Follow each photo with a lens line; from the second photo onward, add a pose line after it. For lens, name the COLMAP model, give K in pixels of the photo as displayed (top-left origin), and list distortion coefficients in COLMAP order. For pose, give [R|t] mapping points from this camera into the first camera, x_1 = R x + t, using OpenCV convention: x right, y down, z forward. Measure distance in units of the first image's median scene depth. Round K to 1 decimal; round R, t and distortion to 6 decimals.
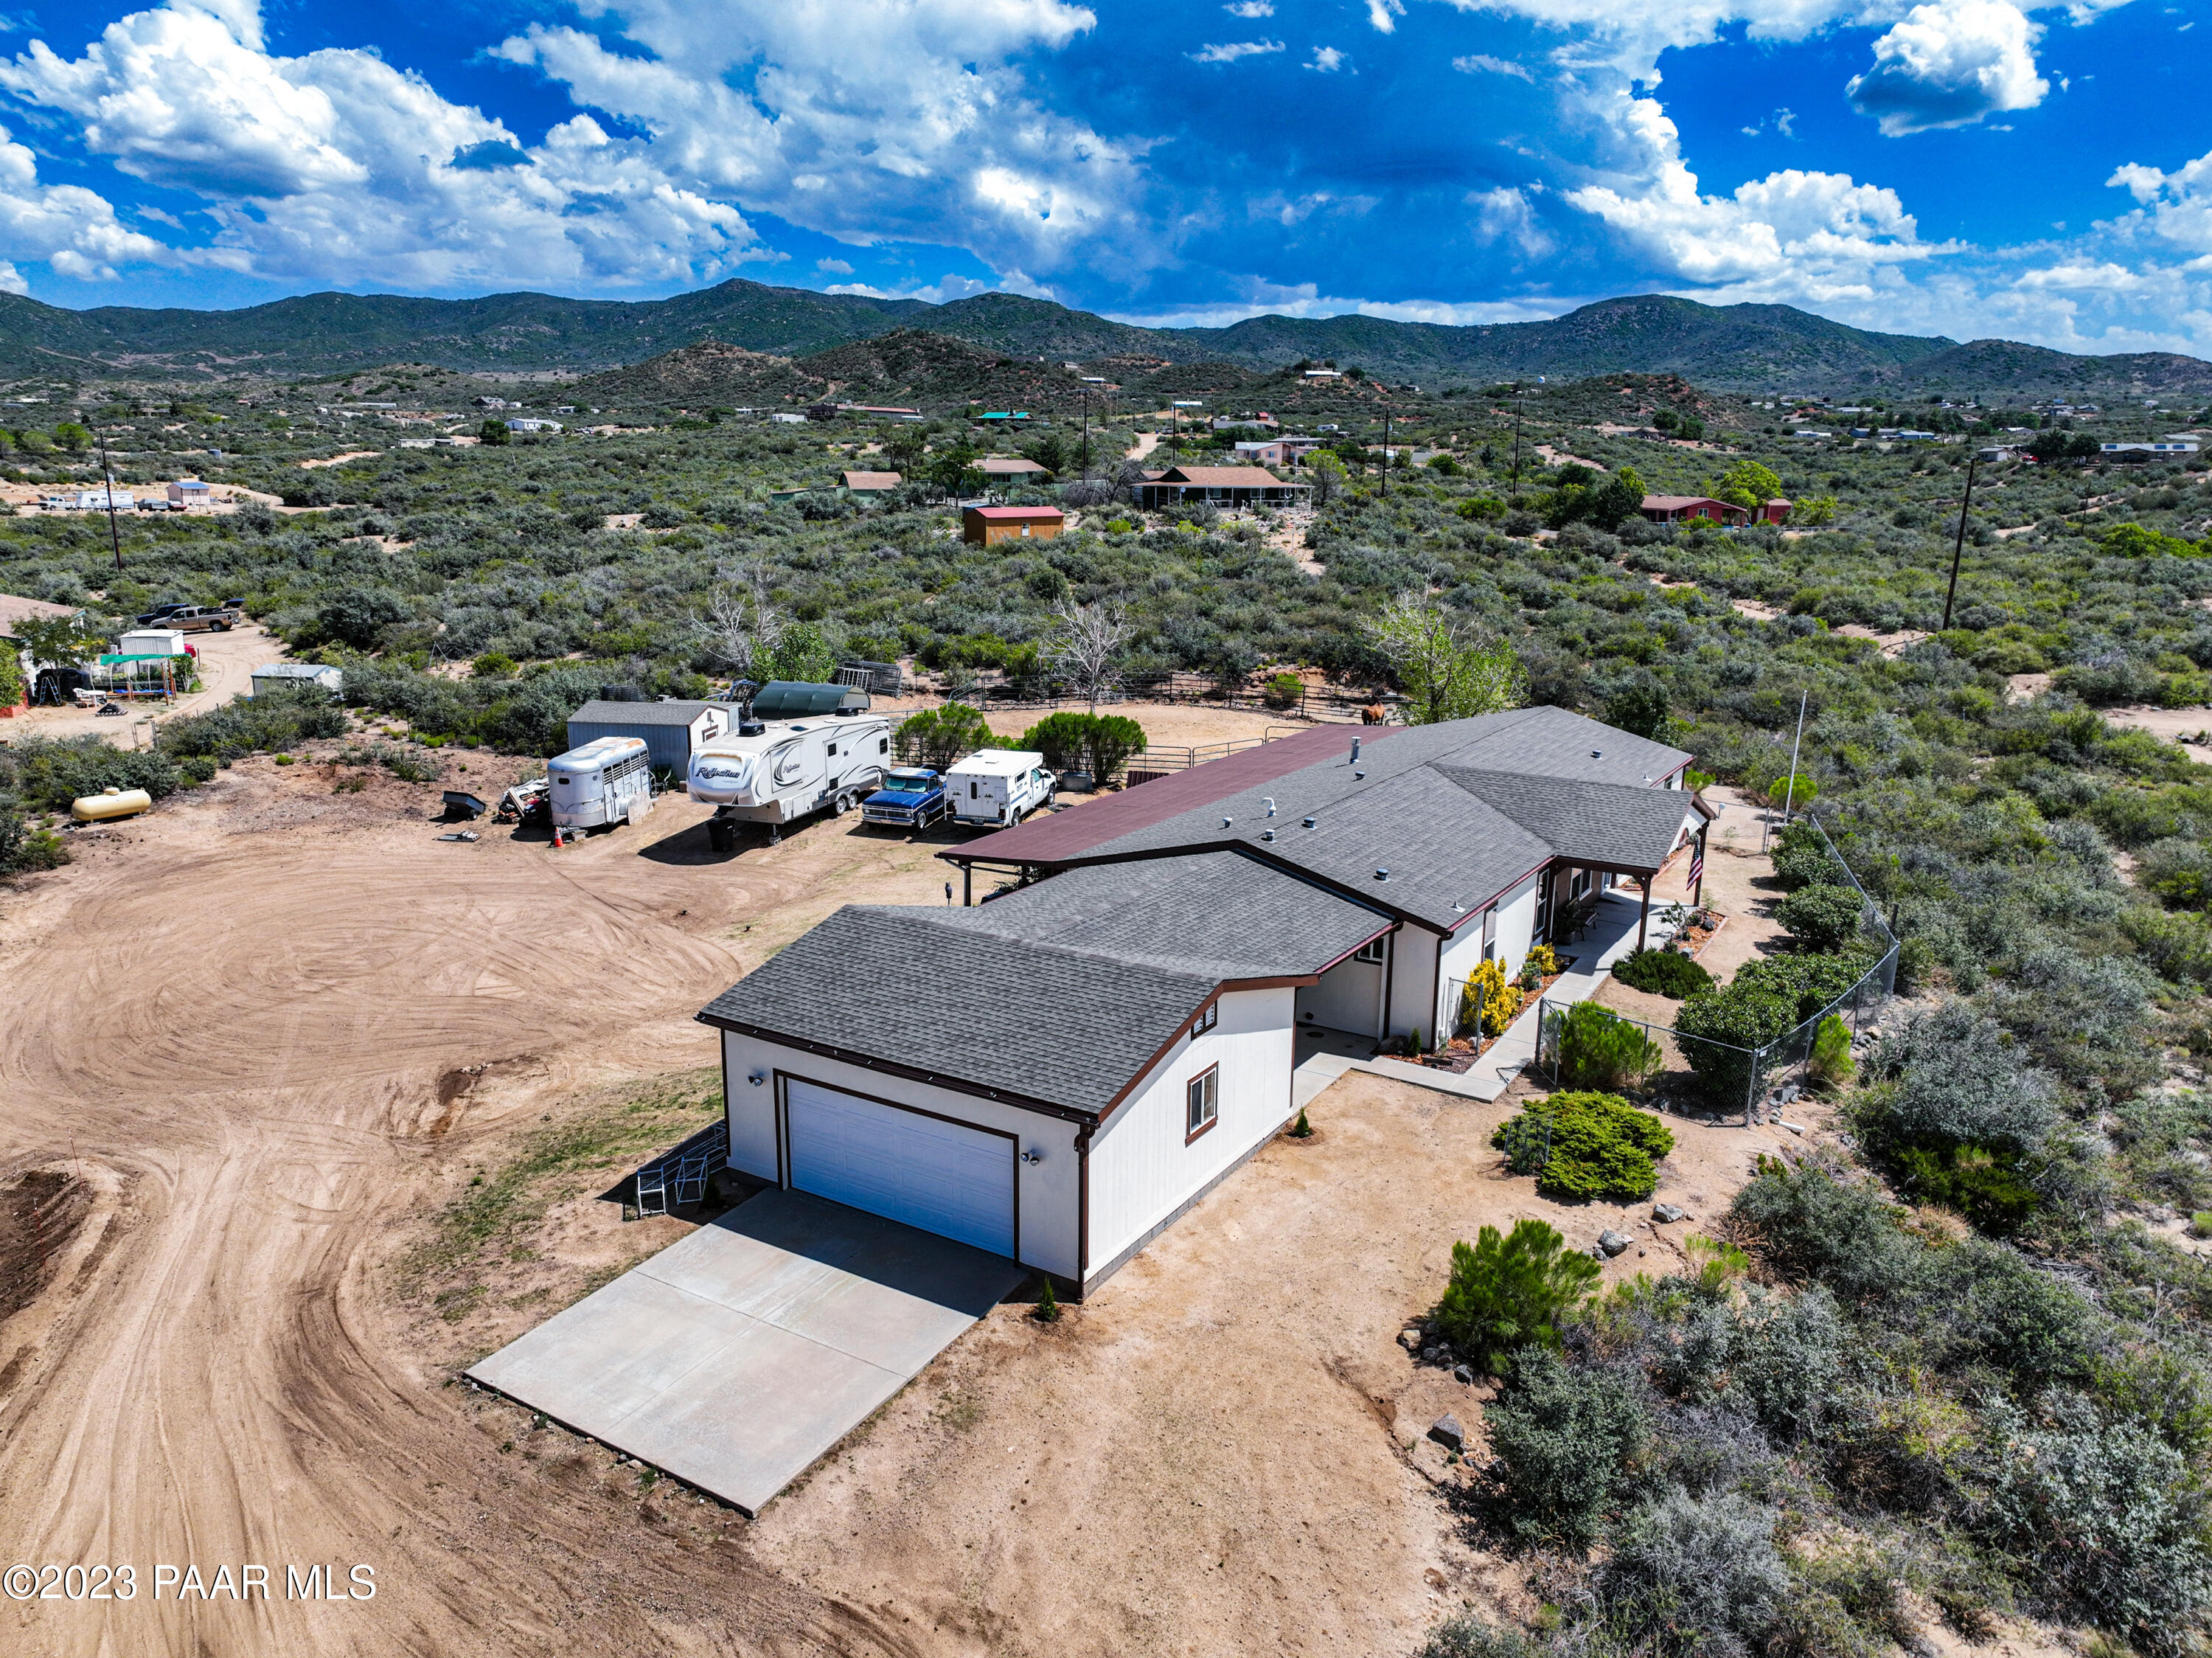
lens RADIAL K [[1559.8, 0, 1112.9], [0, 1559.8, 822.2], [0, 0, 1]] dist [-0.005484, 0.018178]
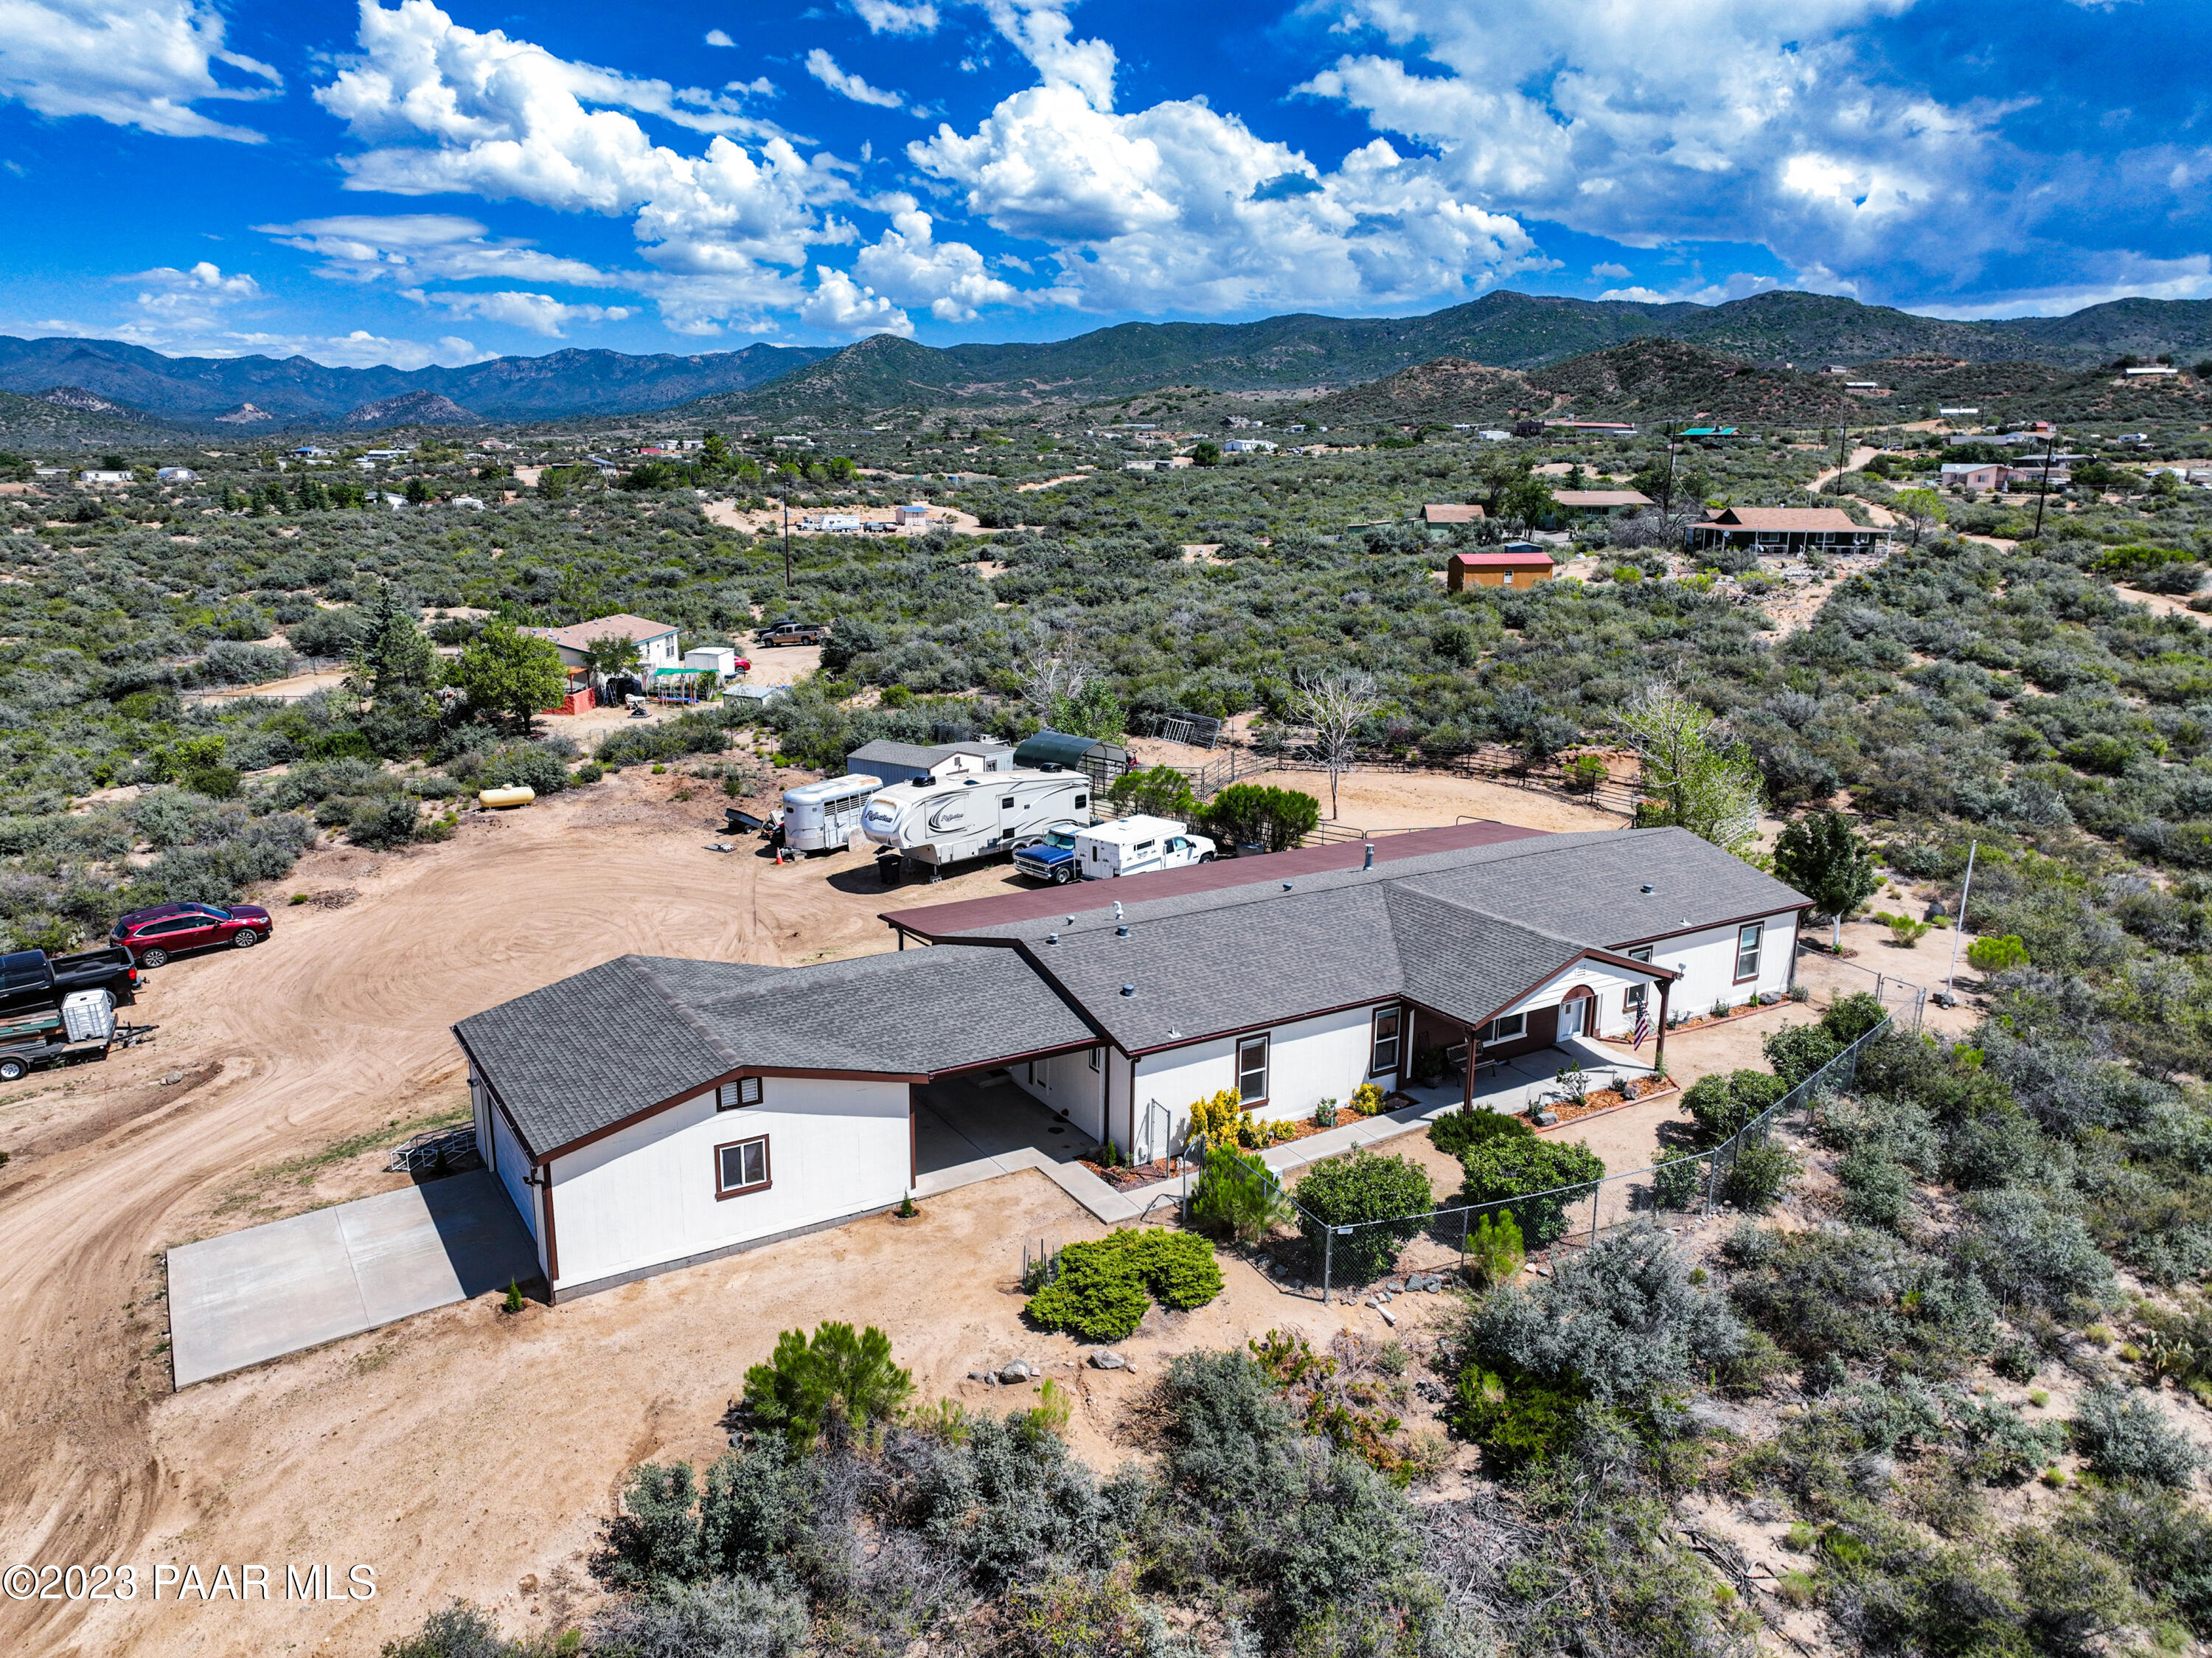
lens RADIAL K [[1559.8, 0, 1113.1], [0, 1559.8, 822.2], [0, 0, 1]] dist [-0.005484, 0.018178]
pose [[0.894194, 0.096082, -0.437248, 0.261481], [-0.098752, 0.994972, 0.016685, -0.040932], [0.436652, 0.028260, 0.899186, 0.021278]]
